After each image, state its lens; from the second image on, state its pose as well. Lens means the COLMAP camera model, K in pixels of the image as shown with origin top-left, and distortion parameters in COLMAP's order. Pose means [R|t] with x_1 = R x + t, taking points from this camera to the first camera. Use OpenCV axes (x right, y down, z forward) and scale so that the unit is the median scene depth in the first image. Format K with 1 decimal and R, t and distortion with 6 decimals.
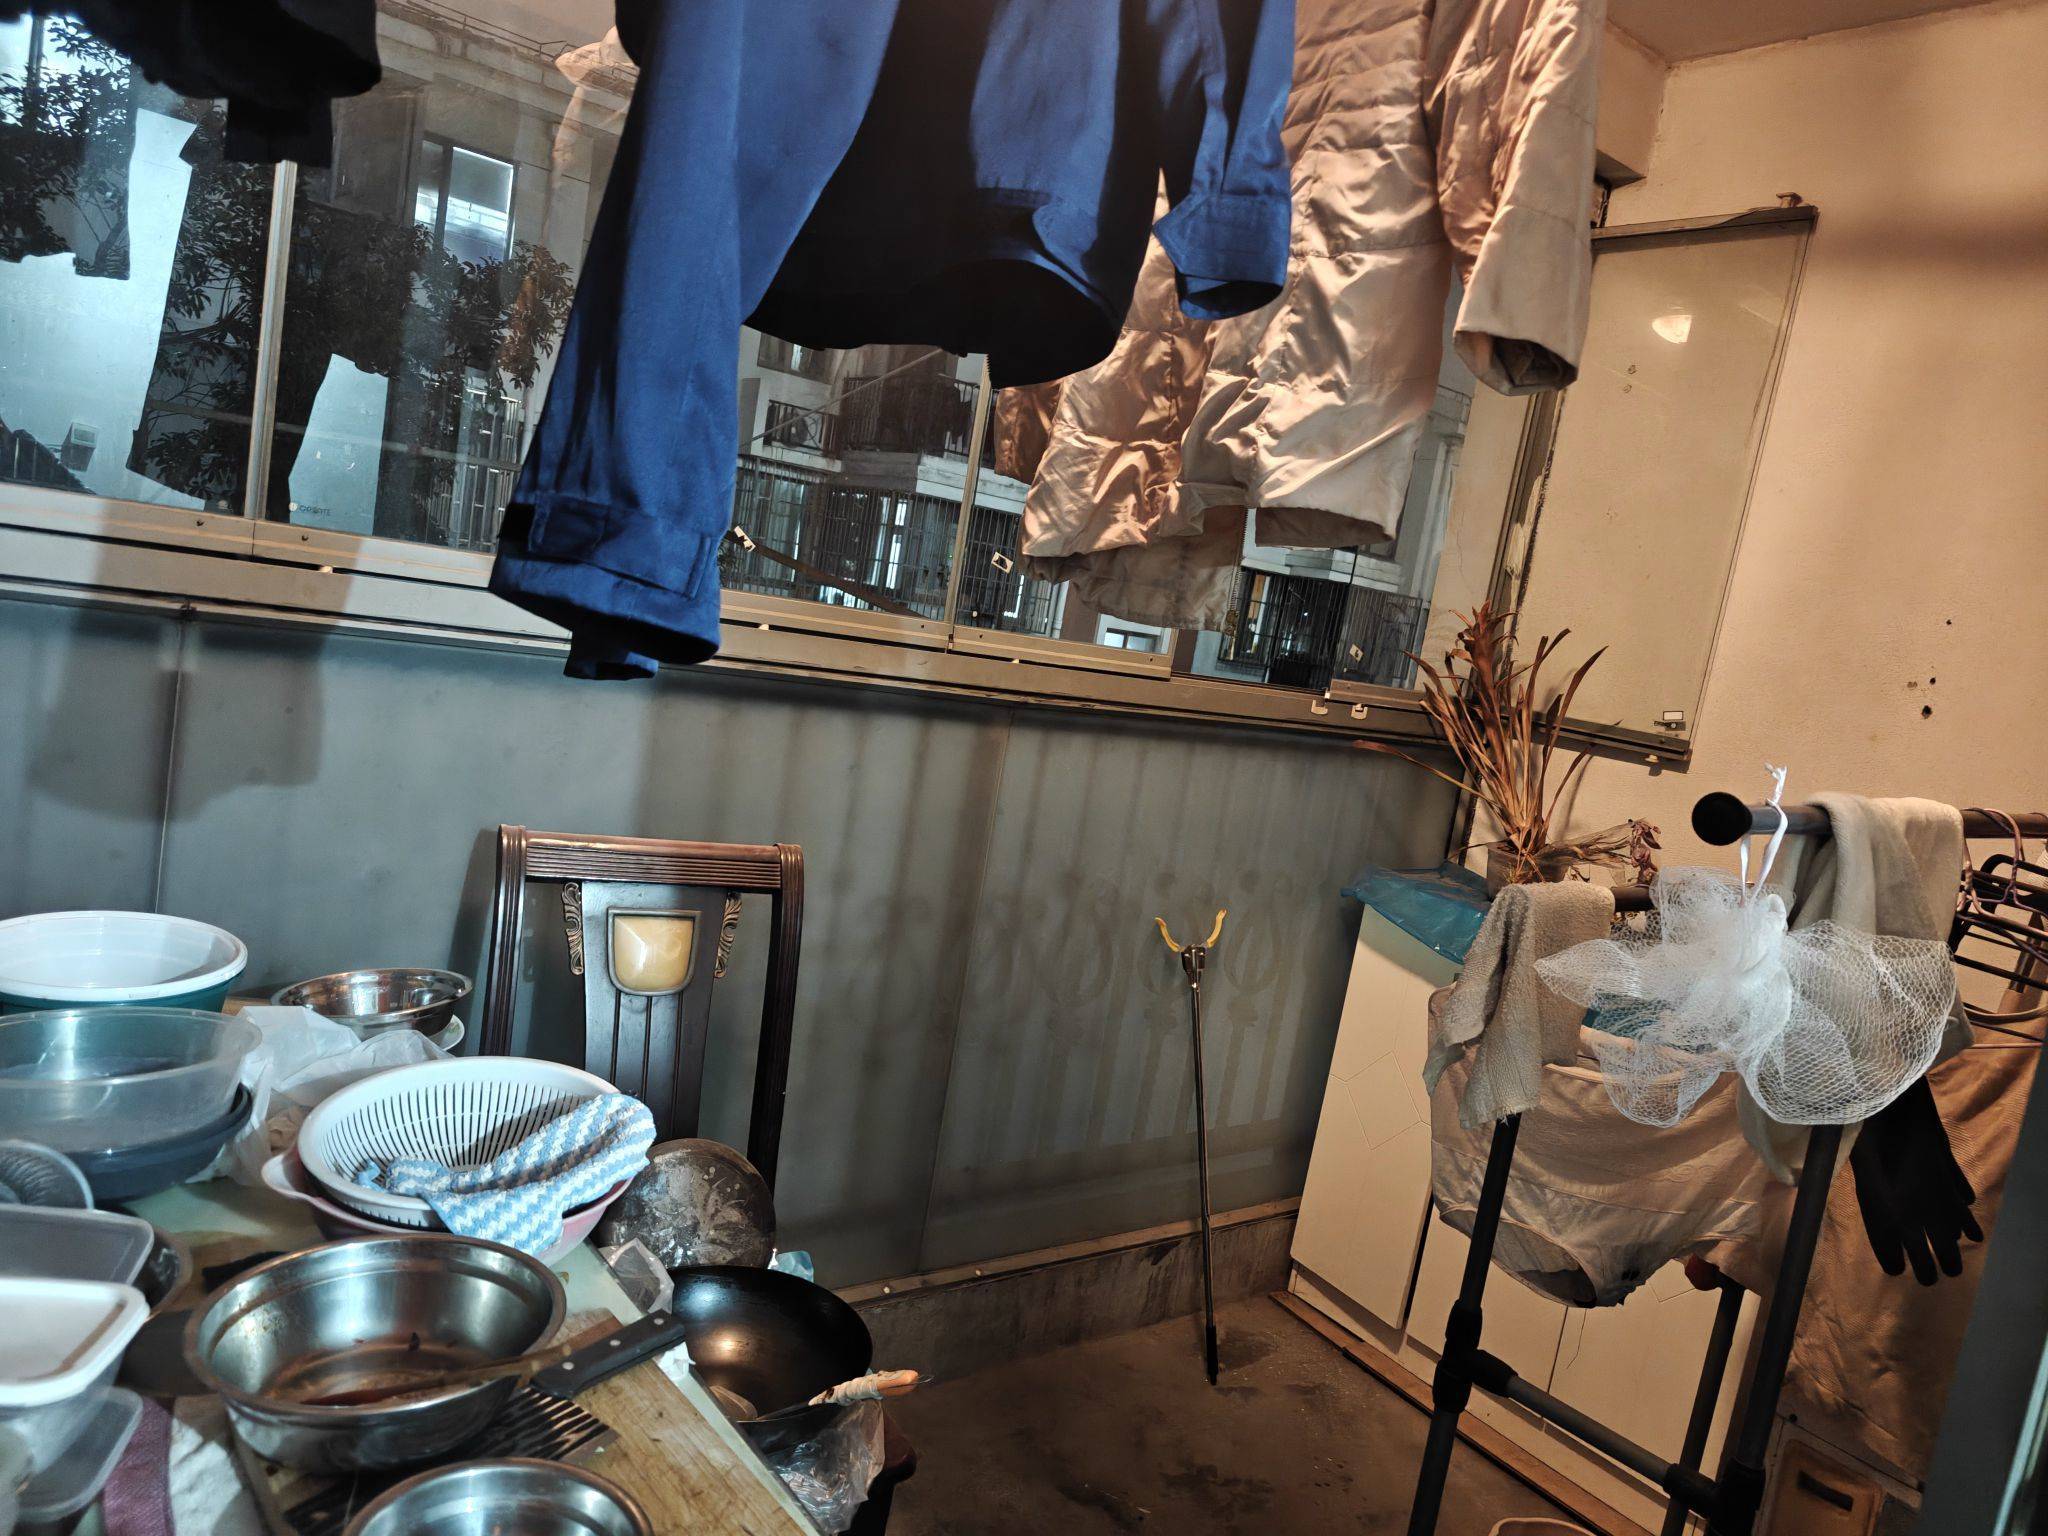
lens RADIAL K [[1406.0, 0, 1025.4], [0, 1406.0, 771.7], [0, 0, 1]] dist [0.028155, -0.000266]
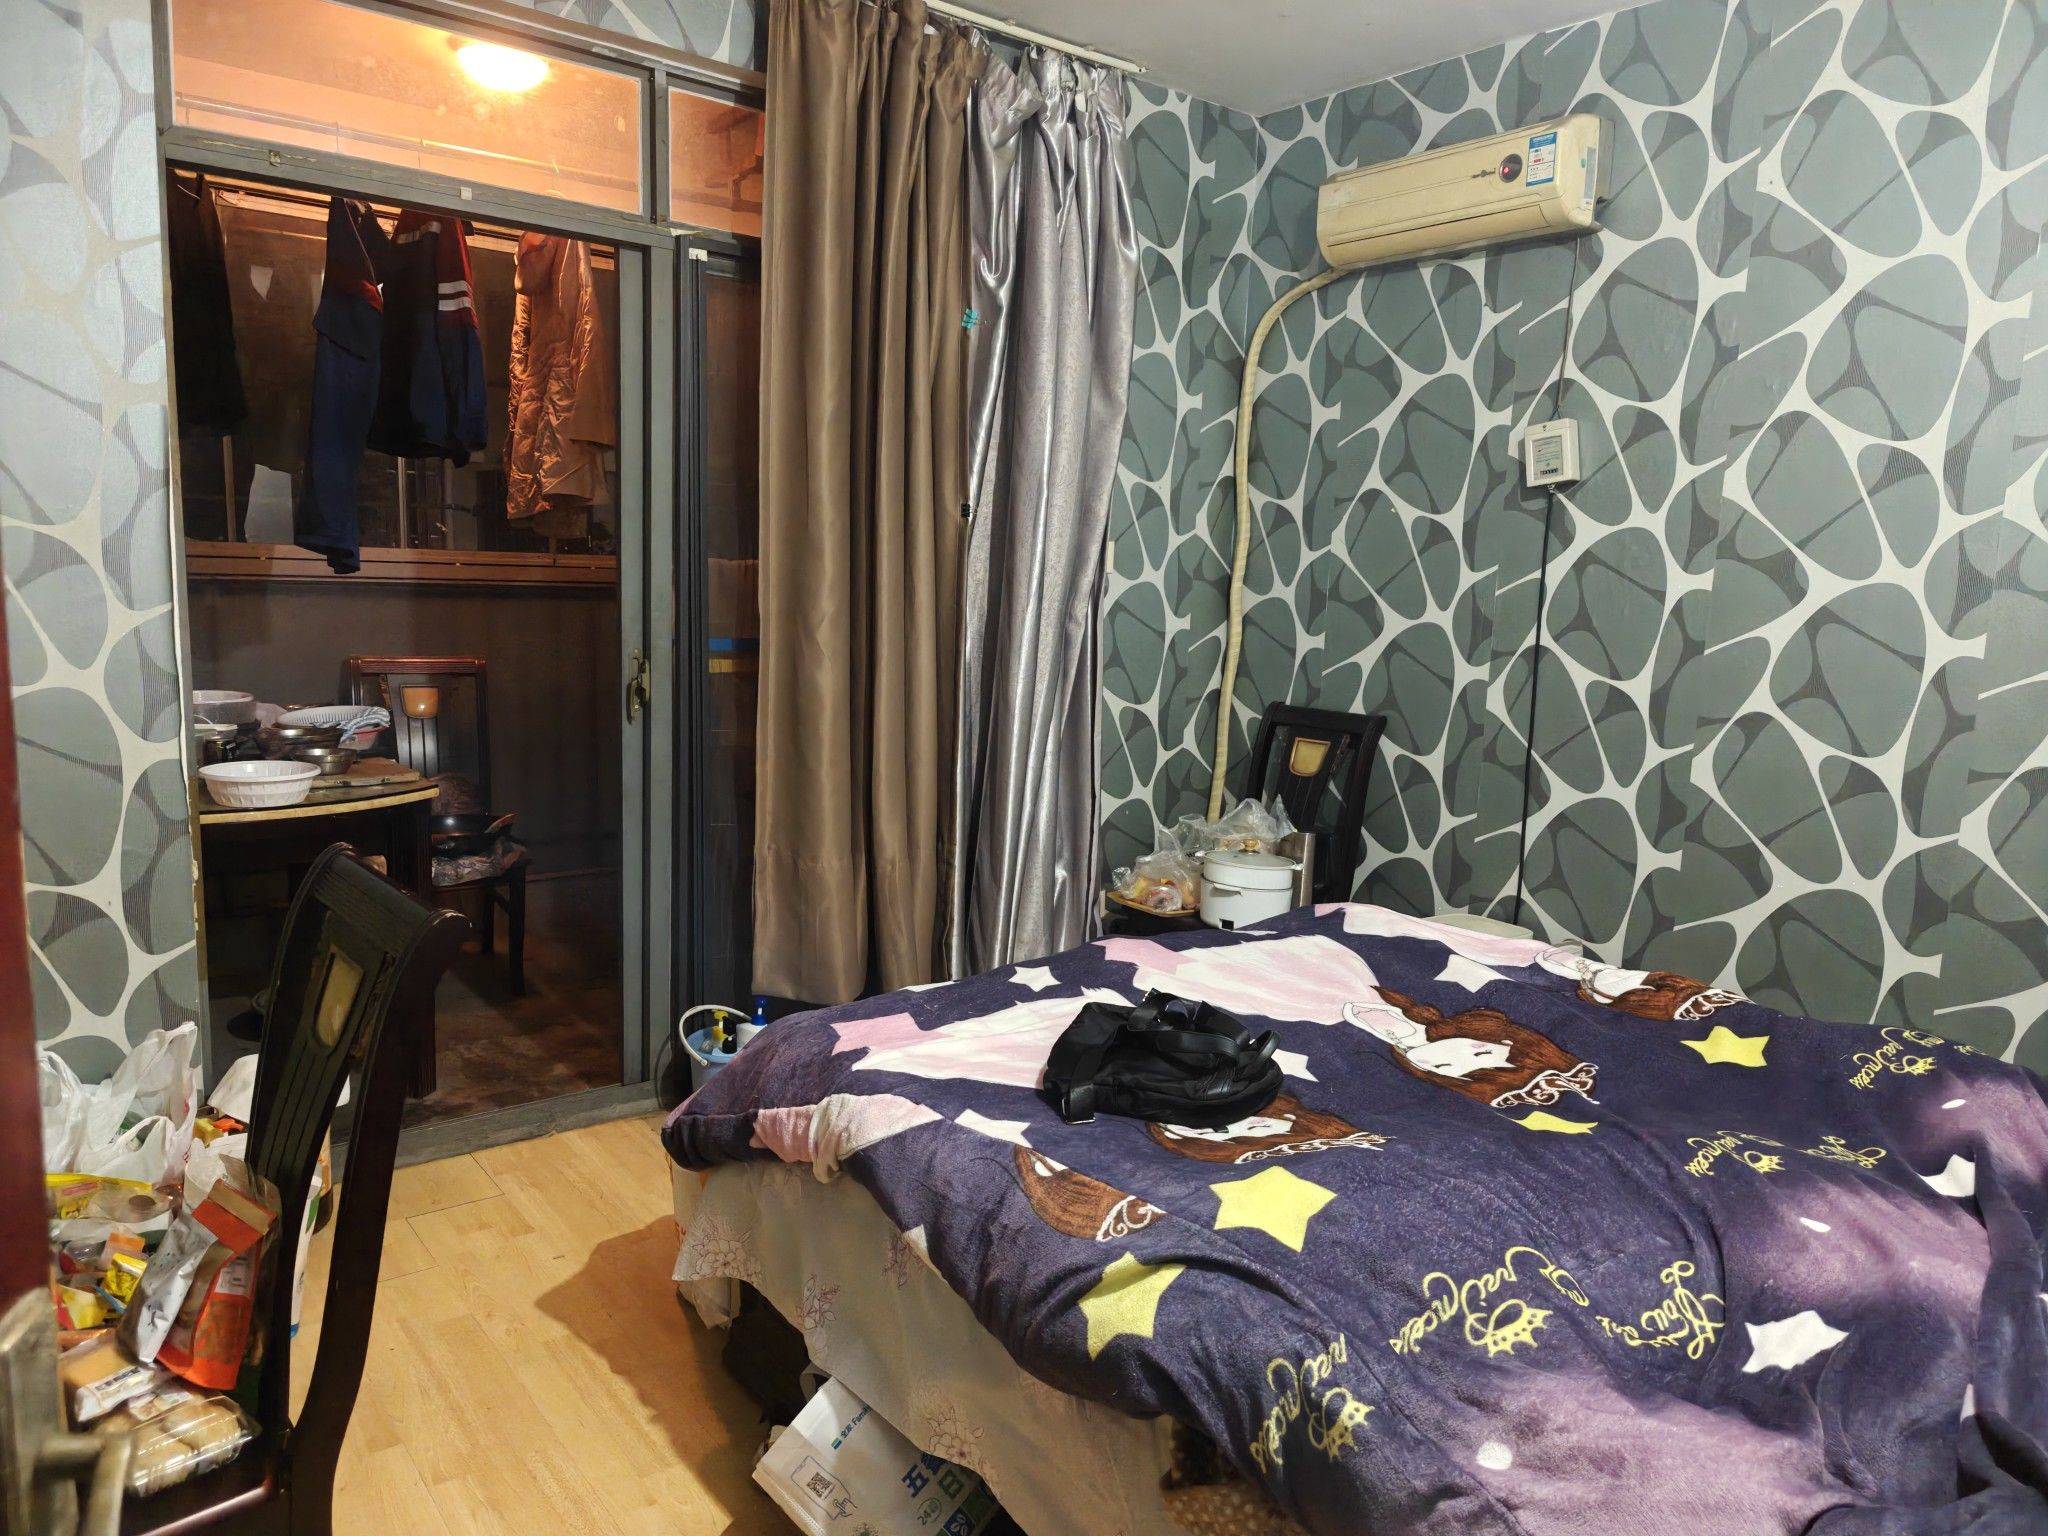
lens RADIAL K [[1406.0, 0, 1021.3], [0, 1406.0, 766.5], [0, 0, 1]] dist [0.028155, -0.000266]
pose [[0.991171, -0.132557, -0.003086, 0.762363], [0.132593, 0.990842, 0.025536, 0.317912], [-0.000327, -0.025719, 0.999669, -1.455357]]
